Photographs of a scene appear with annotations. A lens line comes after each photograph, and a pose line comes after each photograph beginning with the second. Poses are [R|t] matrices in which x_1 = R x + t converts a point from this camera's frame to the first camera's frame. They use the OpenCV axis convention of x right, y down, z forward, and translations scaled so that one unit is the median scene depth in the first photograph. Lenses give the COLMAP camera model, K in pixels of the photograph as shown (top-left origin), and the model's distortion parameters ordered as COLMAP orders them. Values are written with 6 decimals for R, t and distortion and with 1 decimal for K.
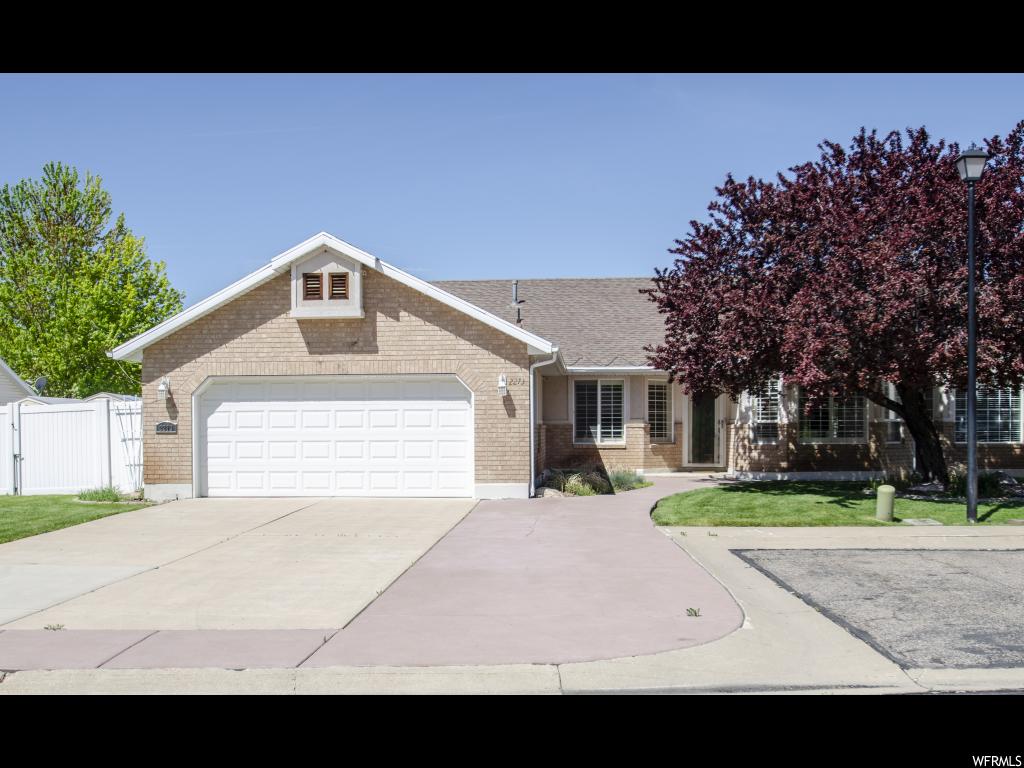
lens RADIAL K [[909.5, 0, 515.0], [0, 909.5, 393.9], [0, 0, 1]] dist [-0.037327, -0.007066]
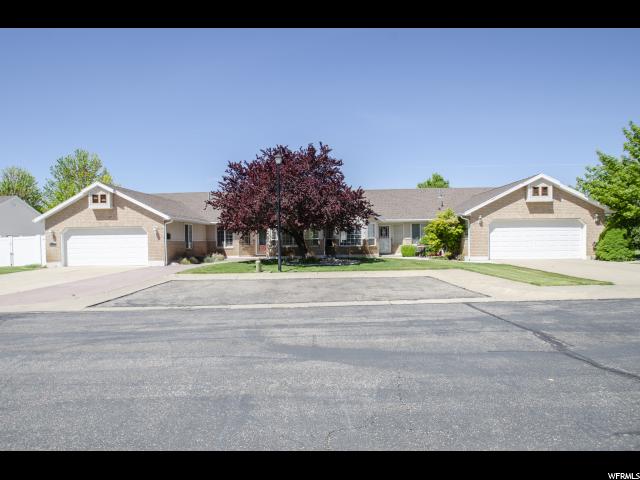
lens RADIAL K [[346.5, 0, 317.5], [0, 346.5, 234.7], [0, 0, 1]] dist [-0.001590, 0.000755]
pose [[0.999896, -0.010258, -0.010174, 0.548136], [0.010485, 0.999691, 0.022546, -0.013224], [0.009940, -0.022650, 0.999694, -0.190261]]
